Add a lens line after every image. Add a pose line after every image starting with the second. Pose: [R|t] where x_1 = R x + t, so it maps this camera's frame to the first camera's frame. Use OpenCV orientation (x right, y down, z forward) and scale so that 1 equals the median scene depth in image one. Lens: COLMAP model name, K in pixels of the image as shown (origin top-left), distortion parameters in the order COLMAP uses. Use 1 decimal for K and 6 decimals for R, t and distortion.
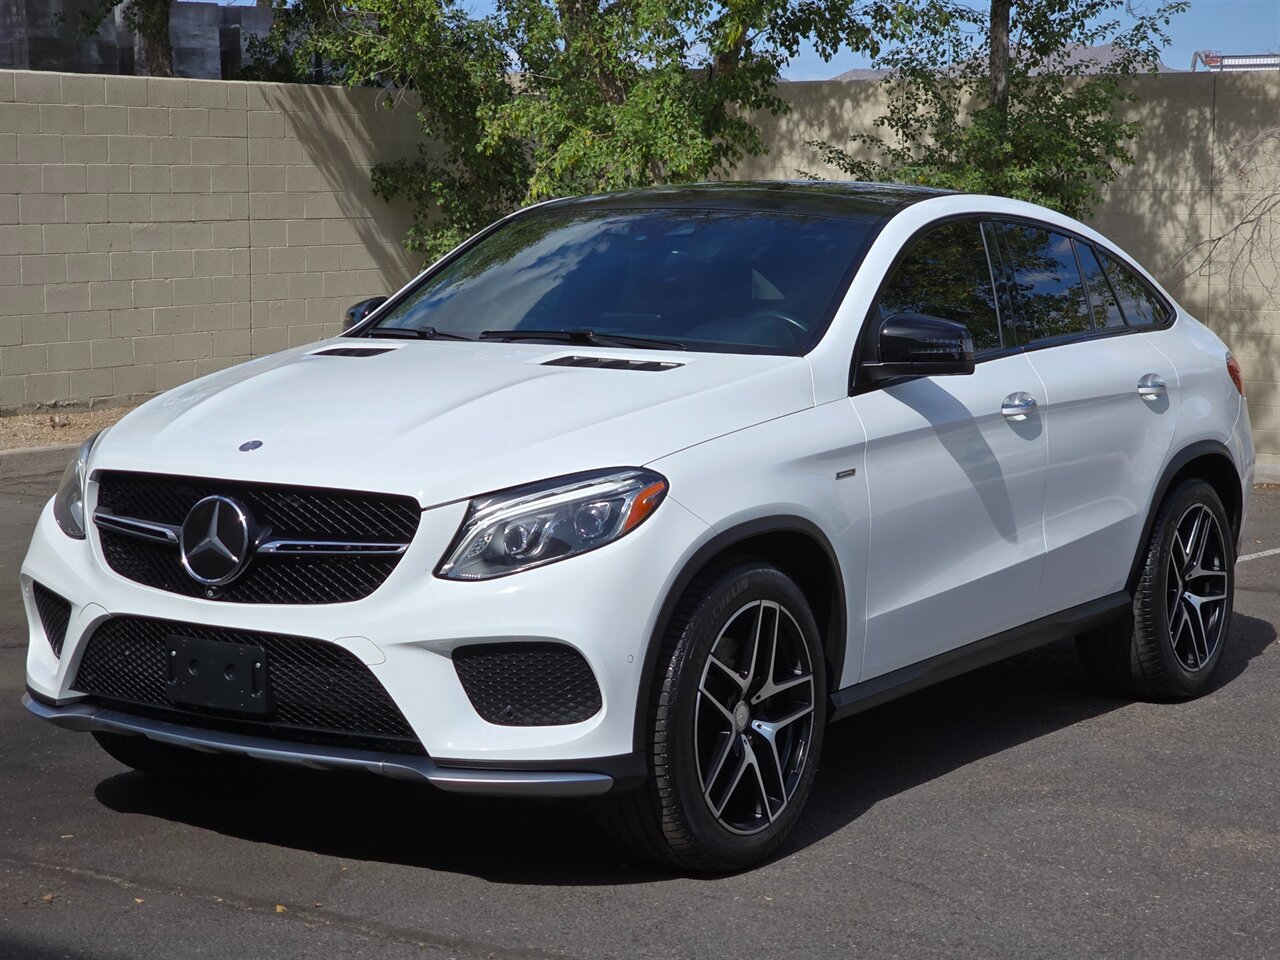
lens RADIAL K [[2595.1, 0, 640.0], [0, 2595.1, 480.0], [0, 0, 1]] dist [0.050522, -0.071738]
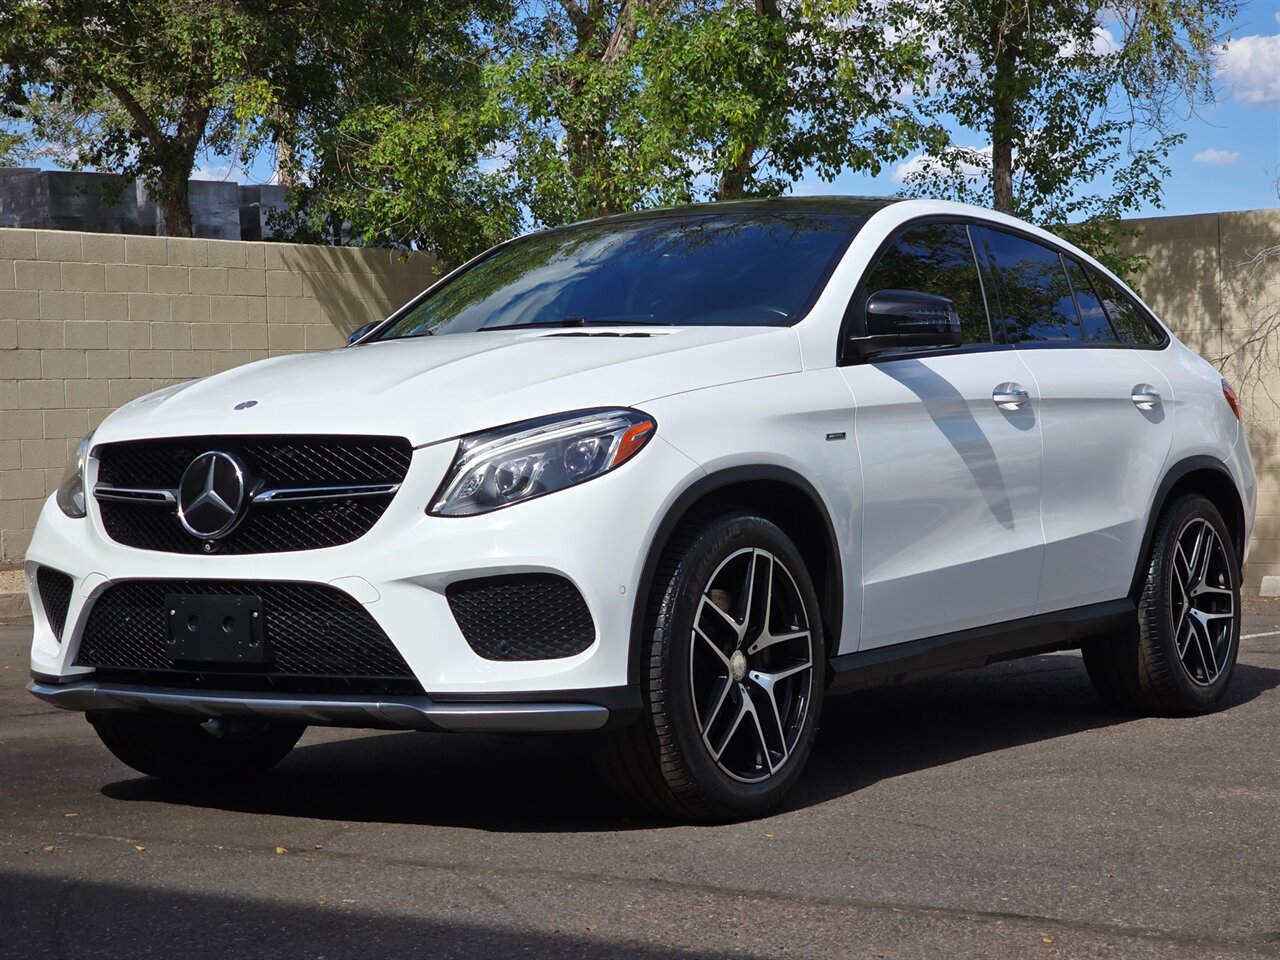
lens RADIAL K [[2601.4, 0, 640.0], [0, 2601.4, 480.0], [0, 0, 1]] dist [0.013292, 0.235373]
pose [[0.999451, -0.030495, -0.012935, 0.015123], [0.029058, 0.994599, -0.099641, 0.110636], [0.015904, 0.099210, 0.994939, -0.007687]]
